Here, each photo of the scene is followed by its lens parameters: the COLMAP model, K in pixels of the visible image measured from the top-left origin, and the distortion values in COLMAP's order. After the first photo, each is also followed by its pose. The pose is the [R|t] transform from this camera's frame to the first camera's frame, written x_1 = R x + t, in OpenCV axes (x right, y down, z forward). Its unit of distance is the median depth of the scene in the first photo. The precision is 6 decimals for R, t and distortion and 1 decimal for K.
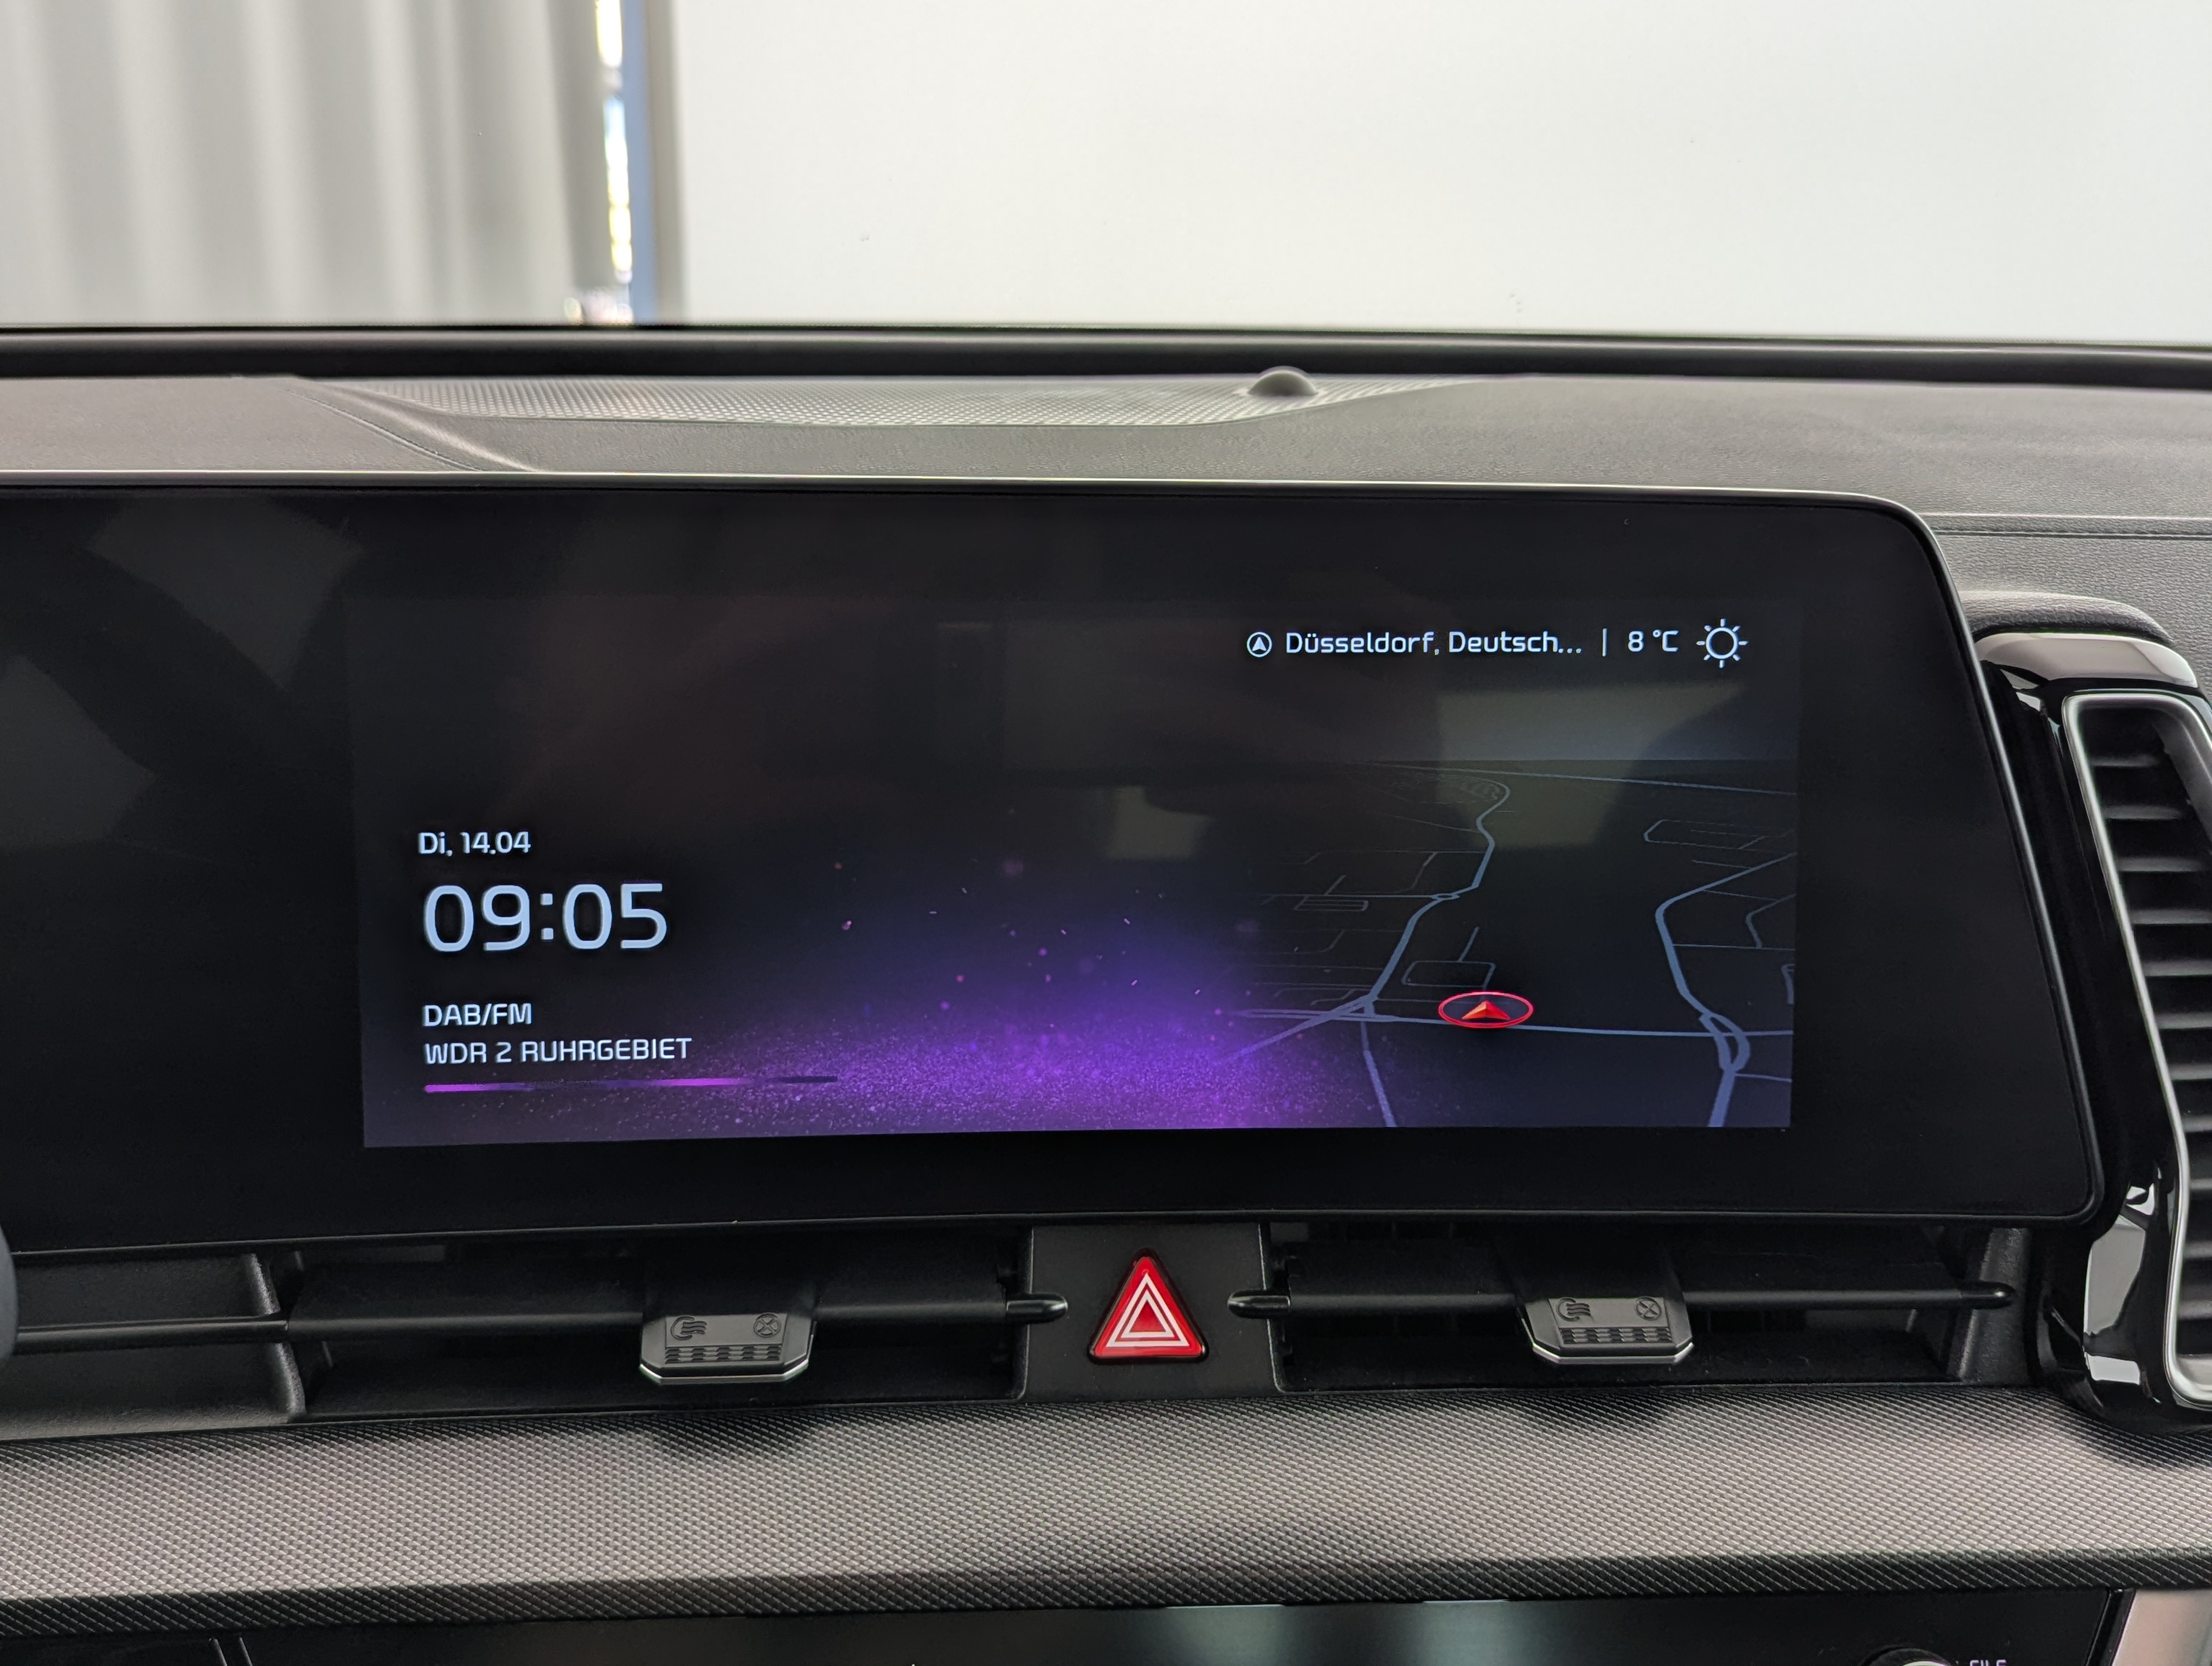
lens RADIAL K [[2146.4, 0, 1100.7], [0, 2146.4, 807.9], [0, 0, 1]] dist [0.029460, 0.000000]
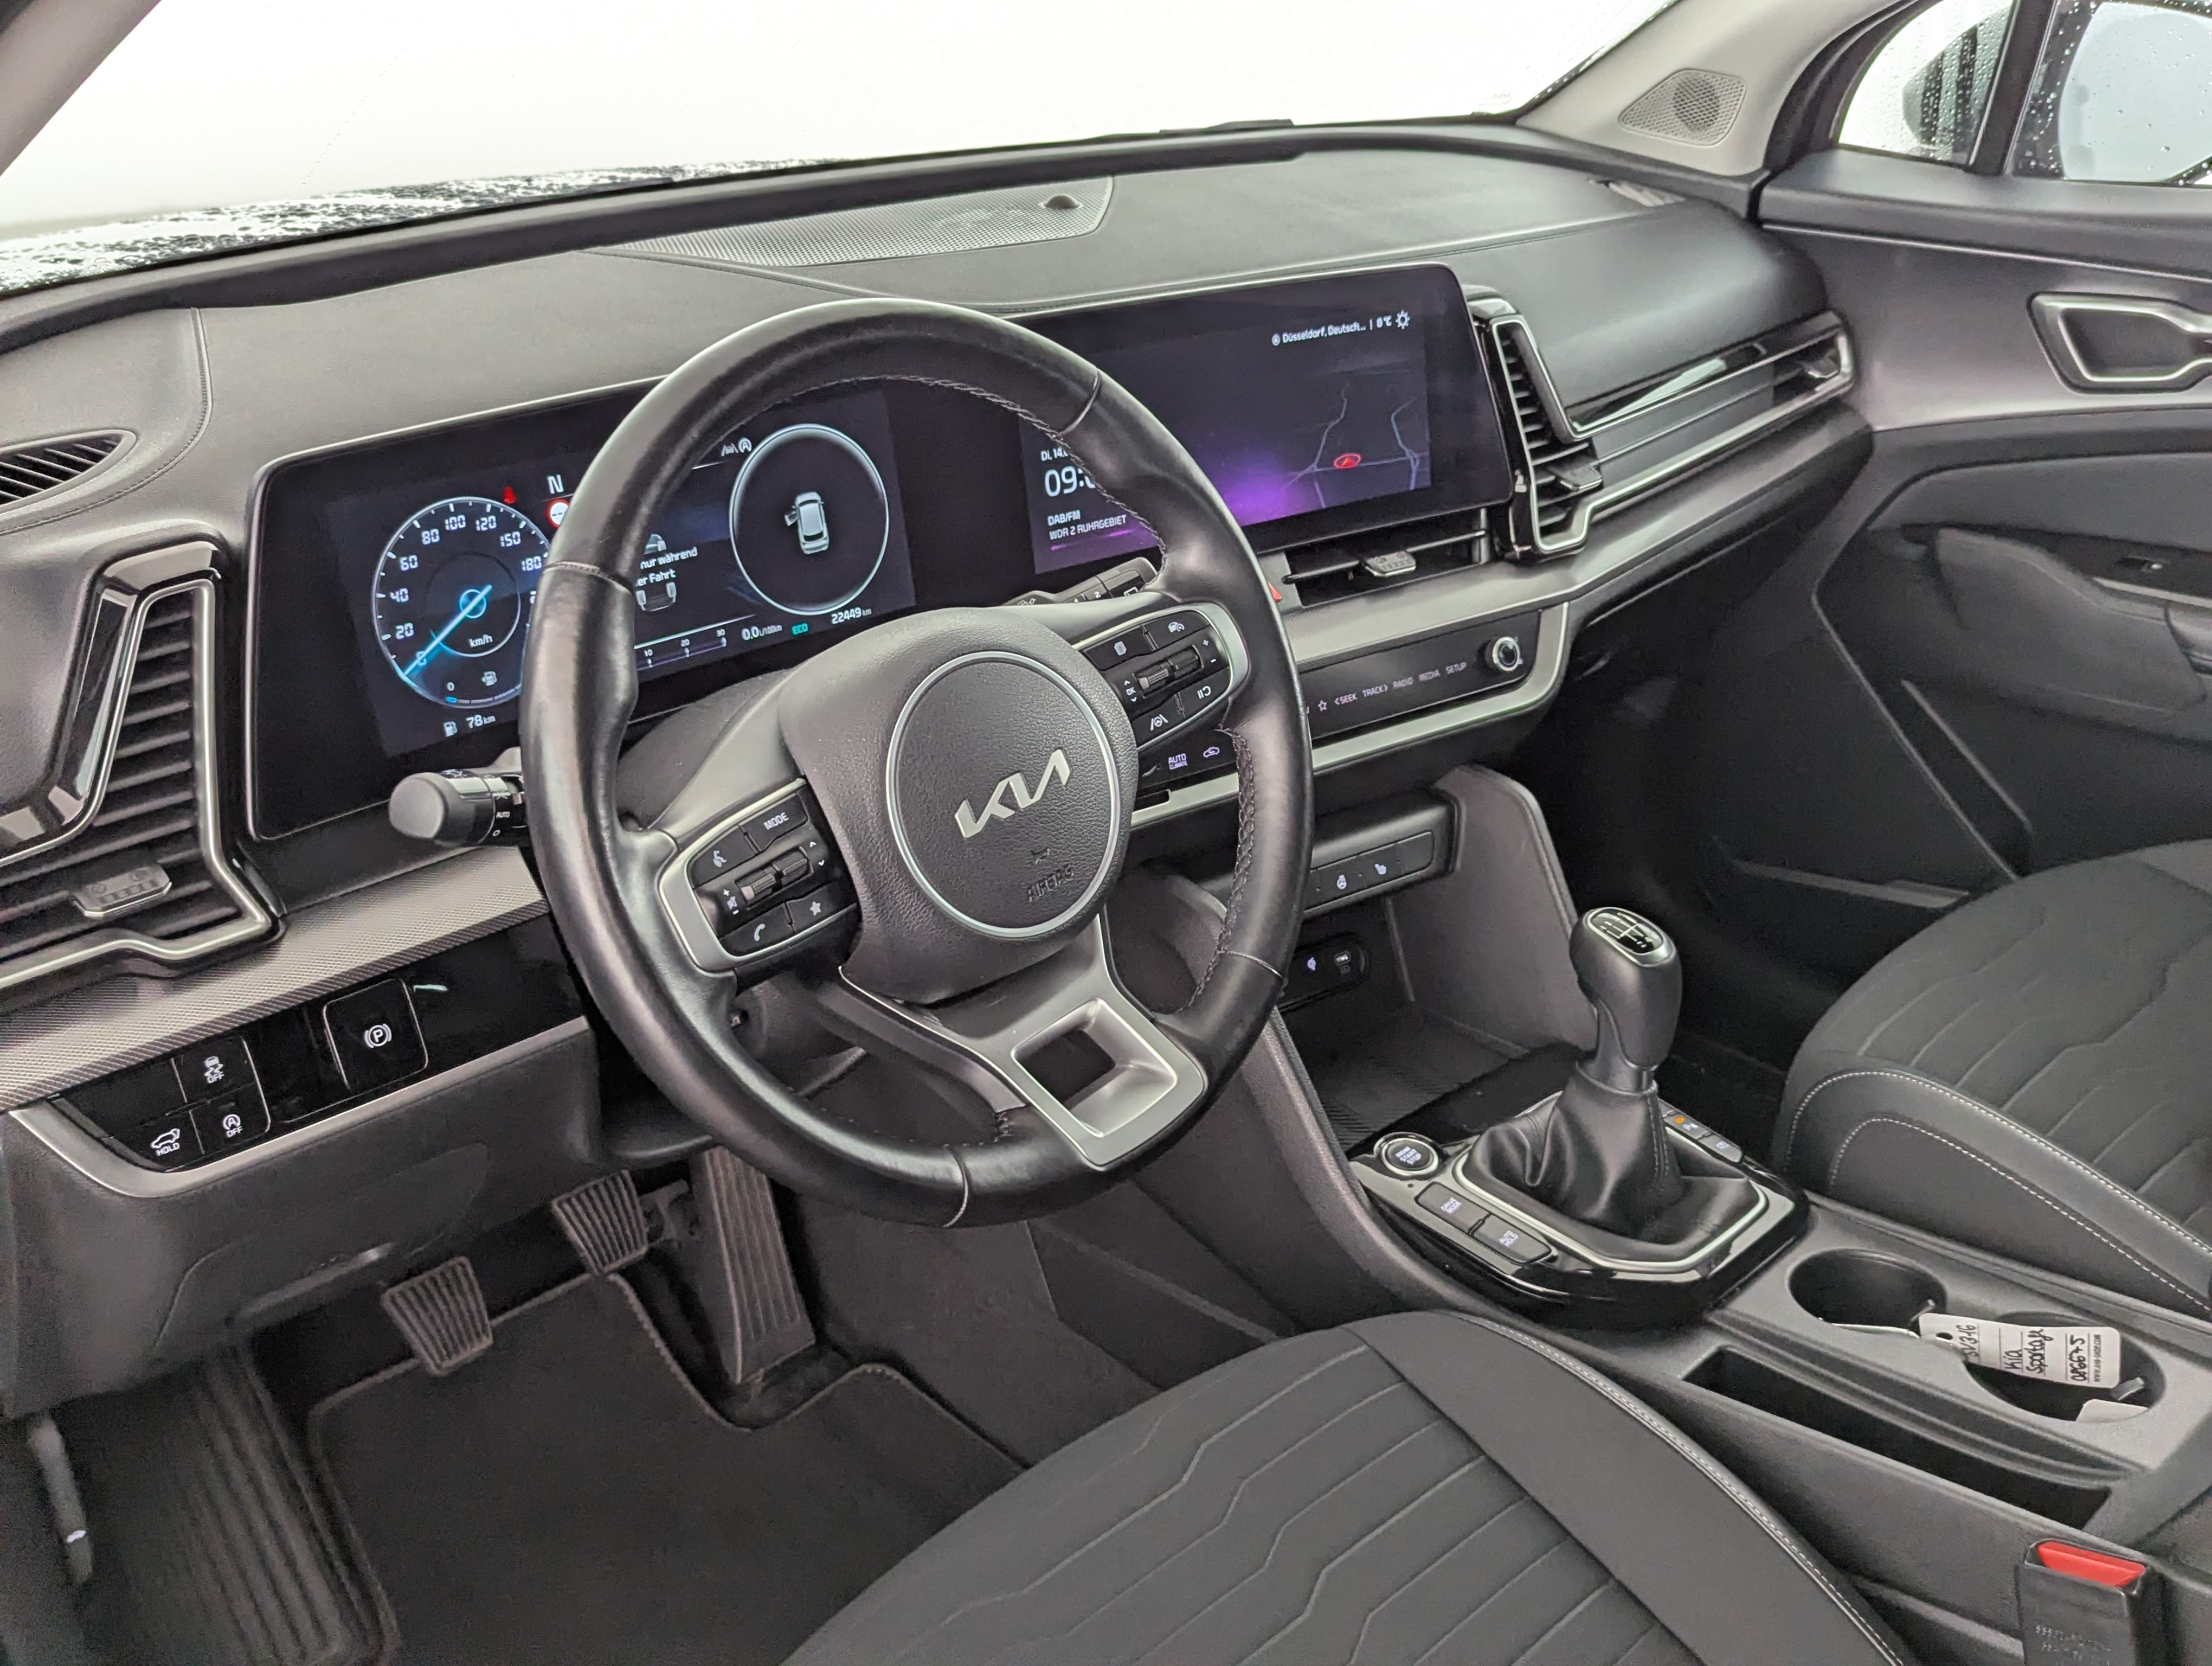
lens RADIAL K [[2146.4, 0, 1152.7], [0, 2146.4, 864.5], [0, 0, 1]] dist [0.029460, 0.000000]
pose [[0.838660, -0.244015, 0.486936, -1.574478], [0.130542, 0.958022, 0.255252, -0.156521], [-0.528780, -0.150504, 0.835308, -1.343306]]
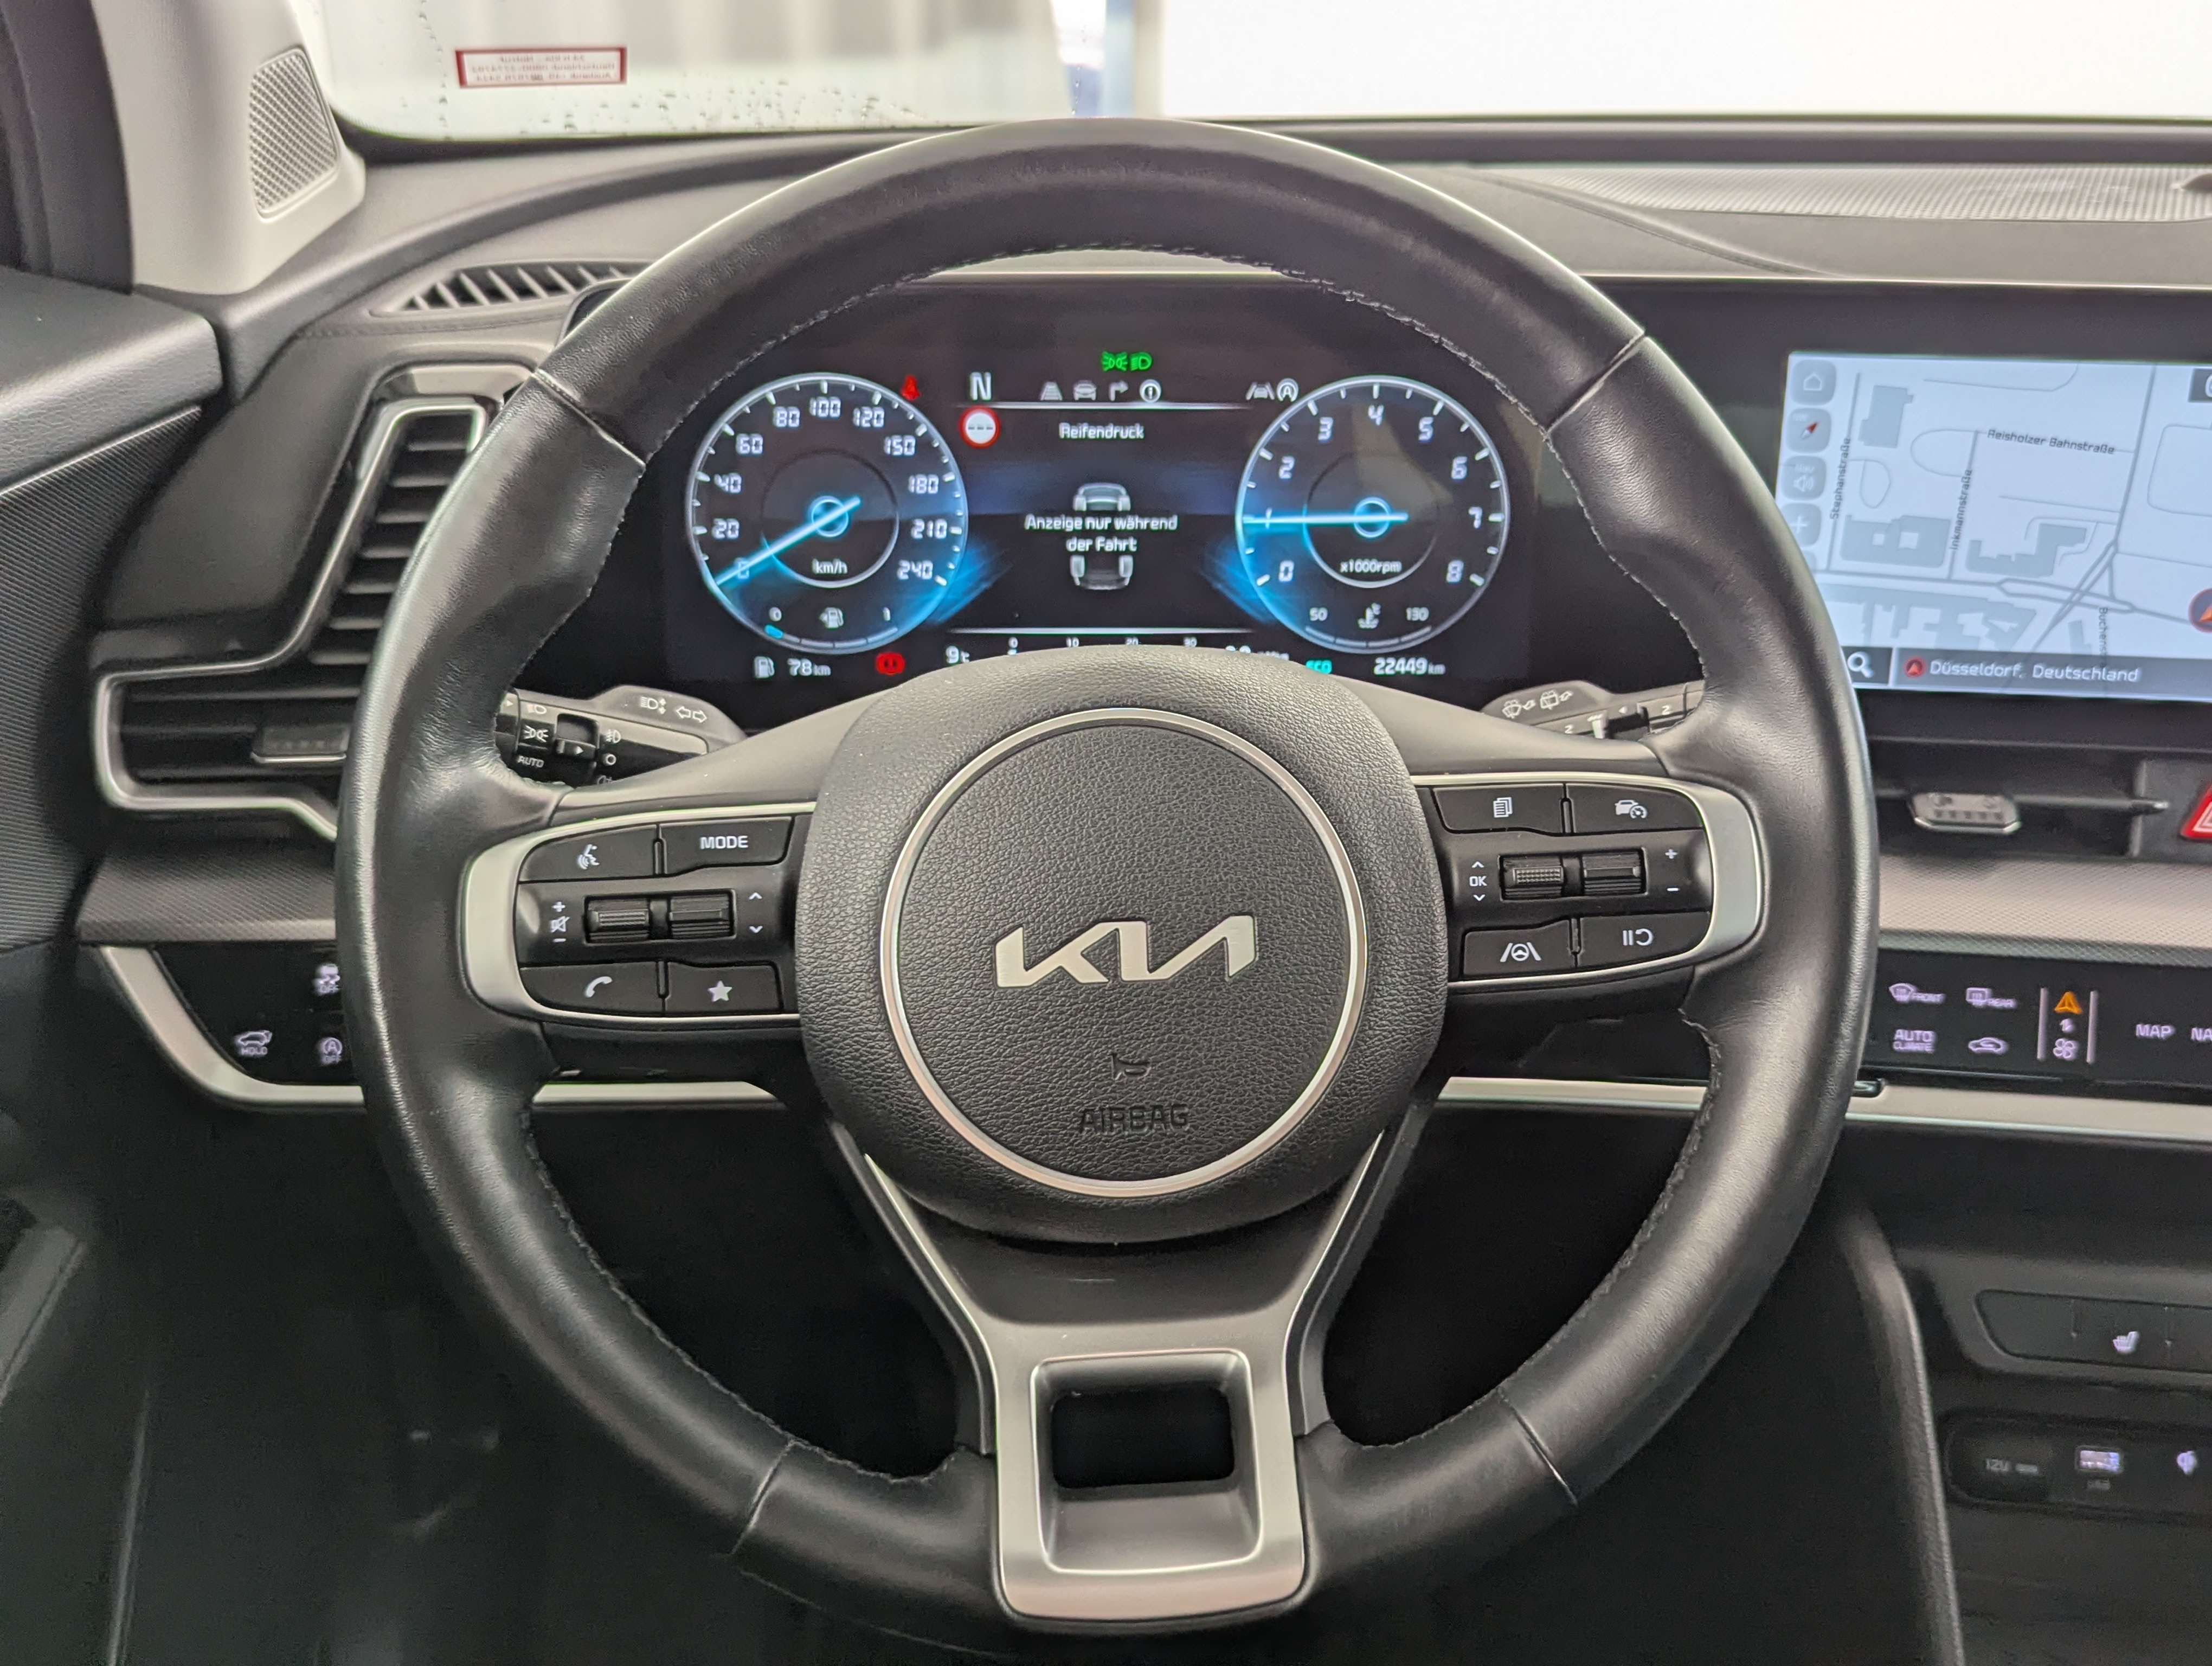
lens RADIAL K [[2146.4, 0, 1102.3], [0, 2146.4, 830.3], [0, 0, 1]] dist [0.029460, 0.000000]
pose [[0.985765, 0.065786, -0.154726, -0.567900], [-0.039668, 0.985294, 0.166201, 0.007923], [0.163384, -0.157697, 0.973877, -0.748783]]
